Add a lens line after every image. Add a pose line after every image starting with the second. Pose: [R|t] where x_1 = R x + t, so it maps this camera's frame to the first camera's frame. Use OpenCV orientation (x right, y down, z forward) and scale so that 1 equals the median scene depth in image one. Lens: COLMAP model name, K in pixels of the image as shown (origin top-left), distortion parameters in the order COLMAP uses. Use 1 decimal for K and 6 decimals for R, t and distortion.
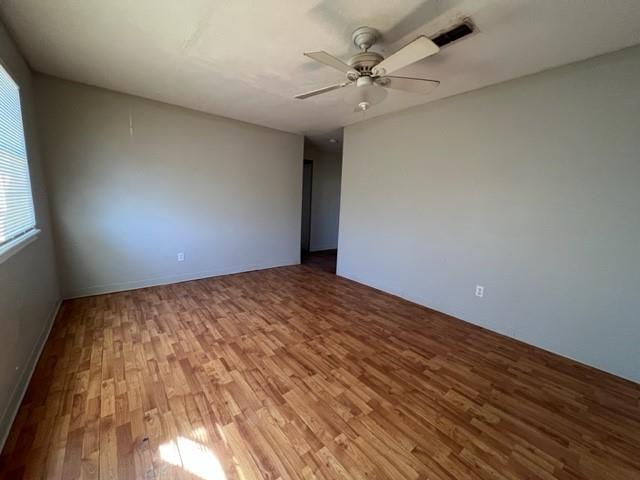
lens RADIAL K [[254.9, 0, 320.0], [0, 254.9, 240.0], [0, 0, 1]] dist [0.000102, 0.000084]
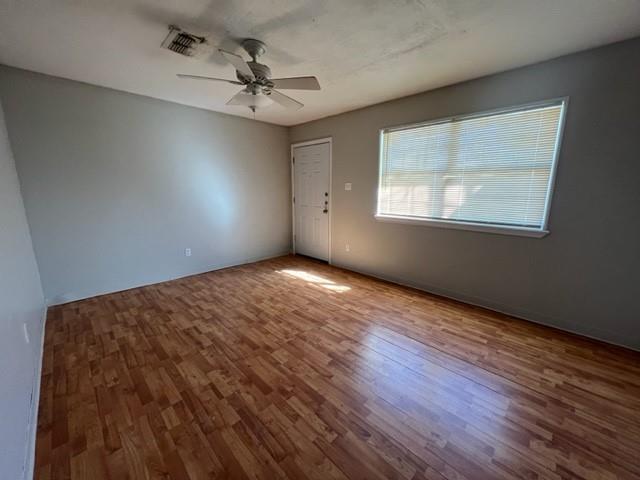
lens RADIAL K [[254.9, 0, 320.0], [0, 254.9, 240.0], [0, 0, 1]] dist [0.000102, 0.000084]
pose [[-0.993677, -0.021574, -0.110185, -0.006121], [-0.058653, 0.936561, 0.345563, -0.318671], [0.095740, 0.349841, -0.931904, 1.889546]]
